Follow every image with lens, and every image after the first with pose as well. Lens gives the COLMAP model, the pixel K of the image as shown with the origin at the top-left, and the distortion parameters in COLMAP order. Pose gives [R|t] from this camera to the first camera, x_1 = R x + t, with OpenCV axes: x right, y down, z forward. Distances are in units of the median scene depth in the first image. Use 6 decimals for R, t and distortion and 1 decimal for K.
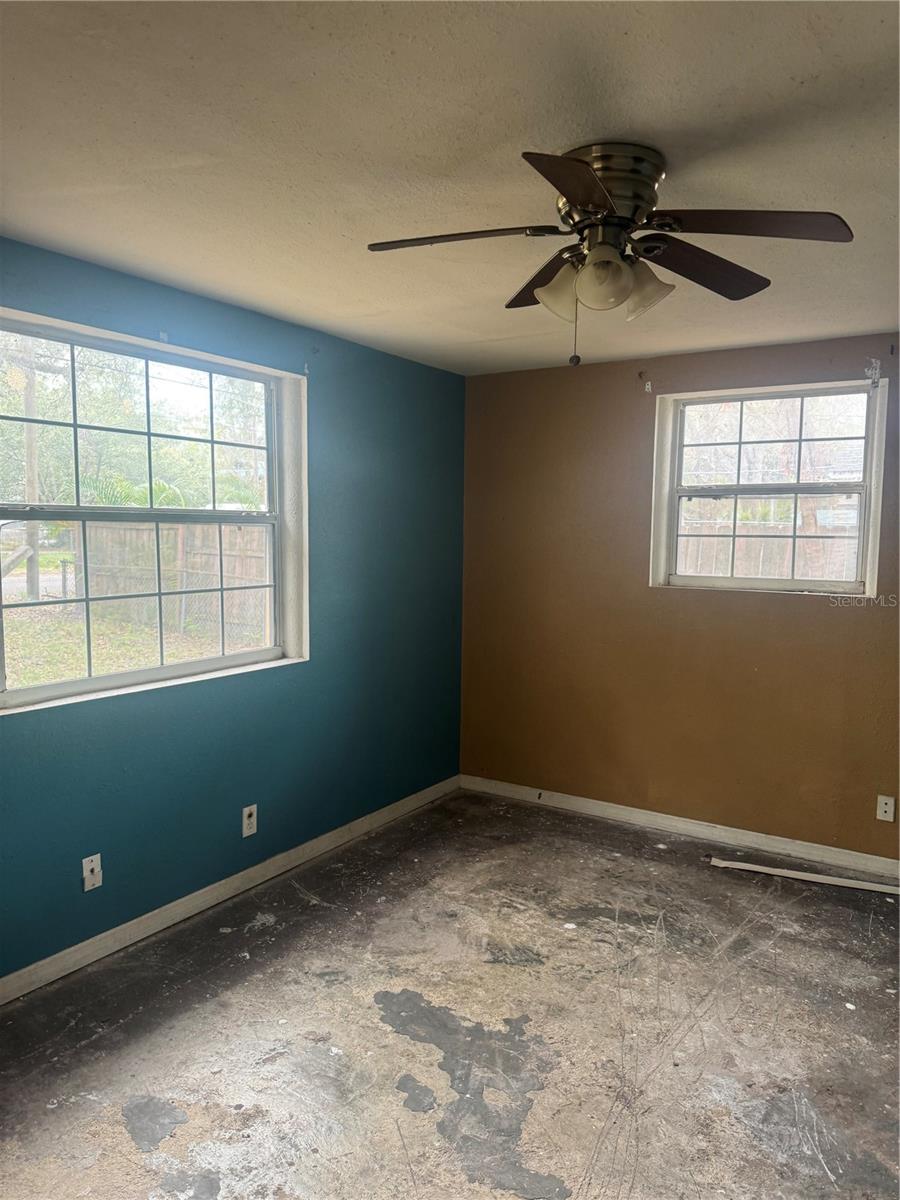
lens RADIAL K [[853.6, 0, 450.0], [0, 853.6, 600.0], [0, 0, 1]] dist [0.063001, -0.061371]
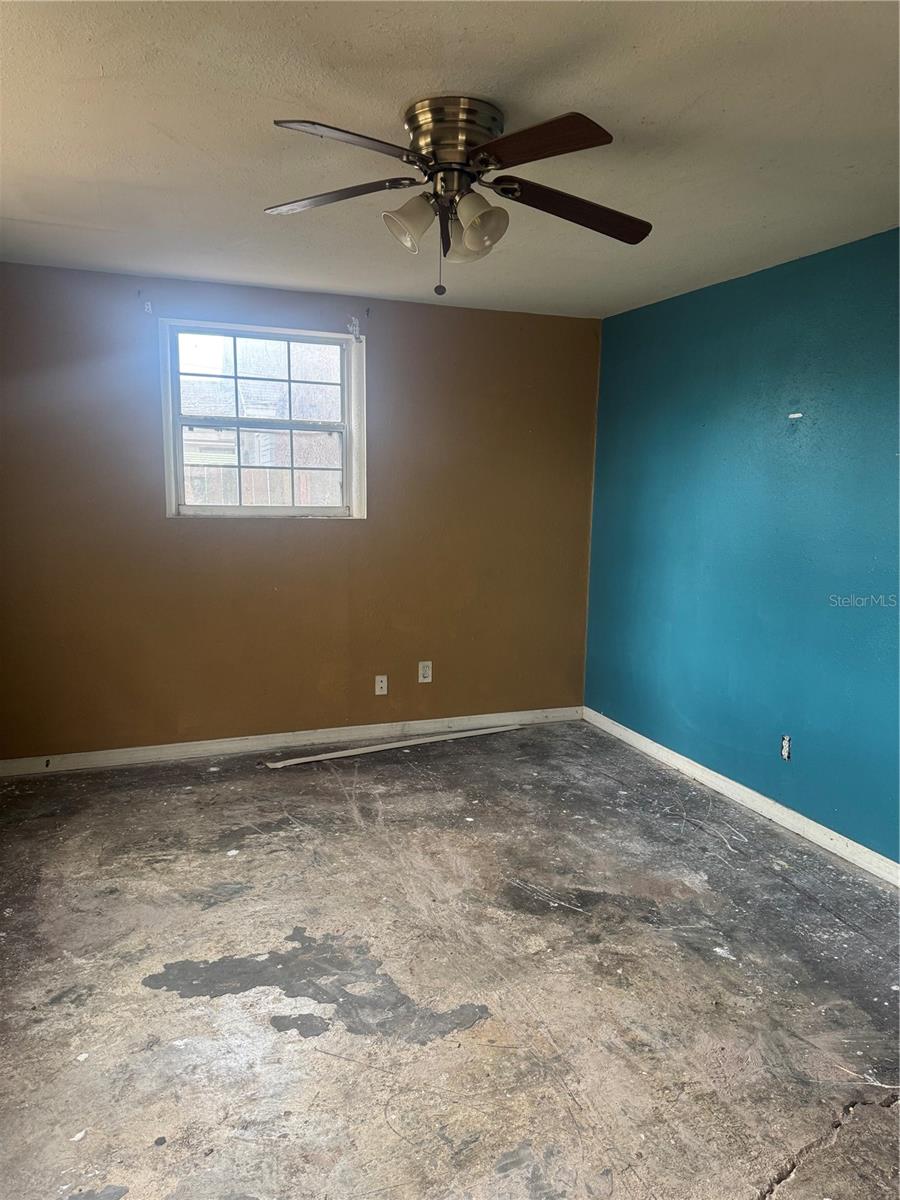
lens RADIAL K [[839.9, 0, 449.9], [0, 839.9, 593.8], [0, 0, 1]] dist [0.047692, -0.052154]
pose [[0.628580, -0.117967, 0.768746, -0.399730], [0.072779, 0.993015, 0.092872, 0.004027], [-0.774332, -0.002429, 0.632775, 0.167162]]
